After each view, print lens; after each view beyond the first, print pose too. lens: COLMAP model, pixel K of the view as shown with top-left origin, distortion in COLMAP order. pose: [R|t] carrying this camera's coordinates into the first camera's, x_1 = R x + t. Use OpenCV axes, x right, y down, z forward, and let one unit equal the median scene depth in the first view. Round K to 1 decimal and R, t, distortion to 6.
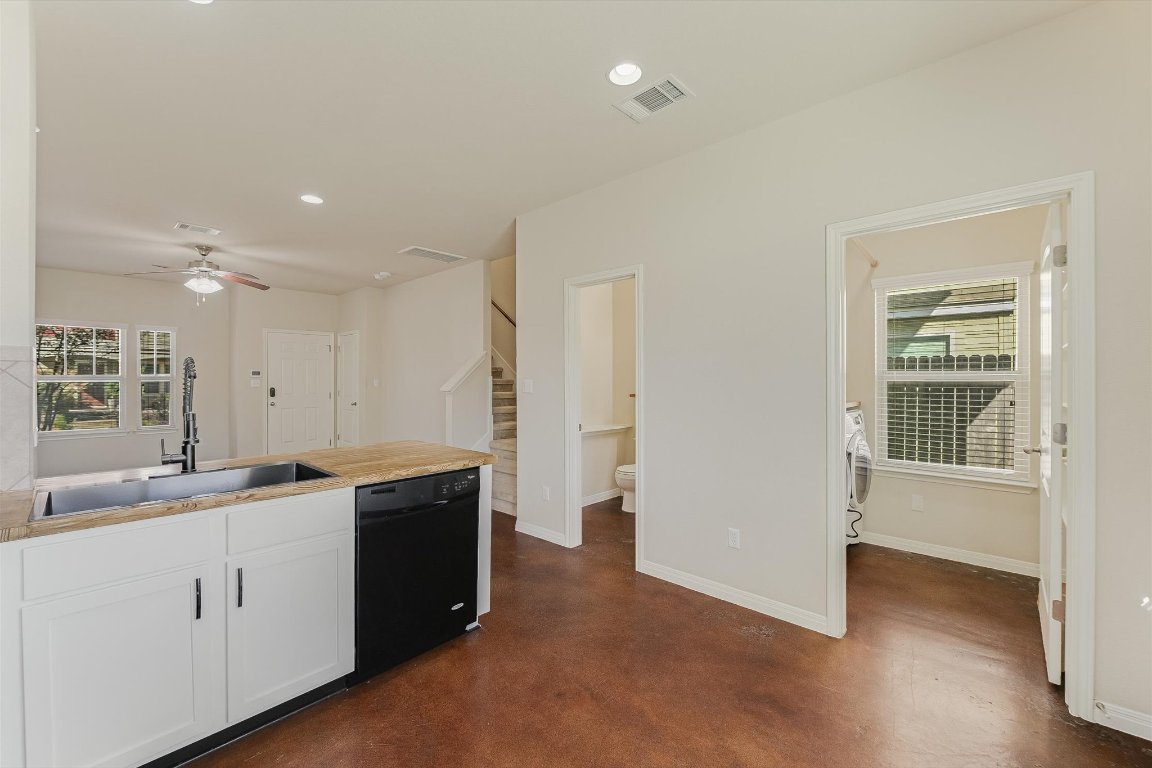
lens RADIAL K [[475.2, 0, 581.8], [0, 475.2, 381.9], [0, 0, 1]] dist [-0.010902, 0.000265]
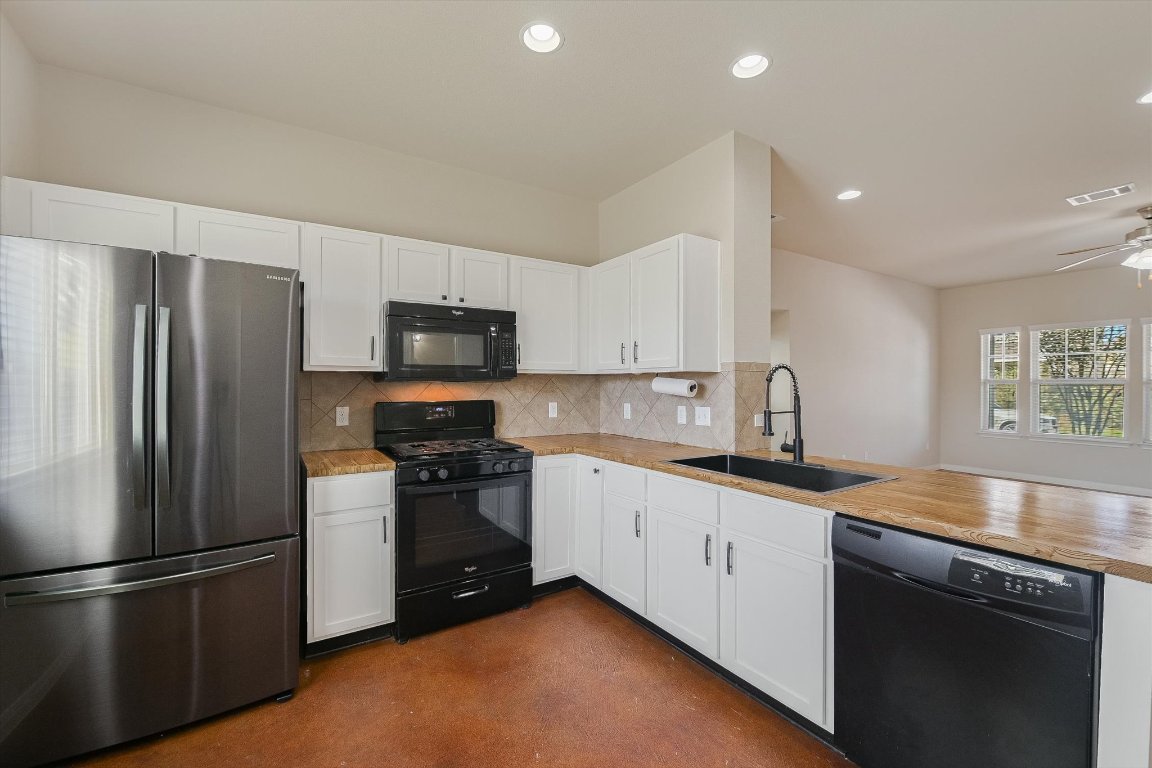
lens RADIAL K [[475.2, 0, 581.8], [0, 475.2, 381.9], [0, 0, 1]] dist [-0.010902, 0.000265]
pose [[-0.250379, 0.000048, -0.968148, 0.128792], [-0.001942, 0.999998, 0.000552, -0.001731], [0.968146, 0.002018, -0.250378, 0.231234]]
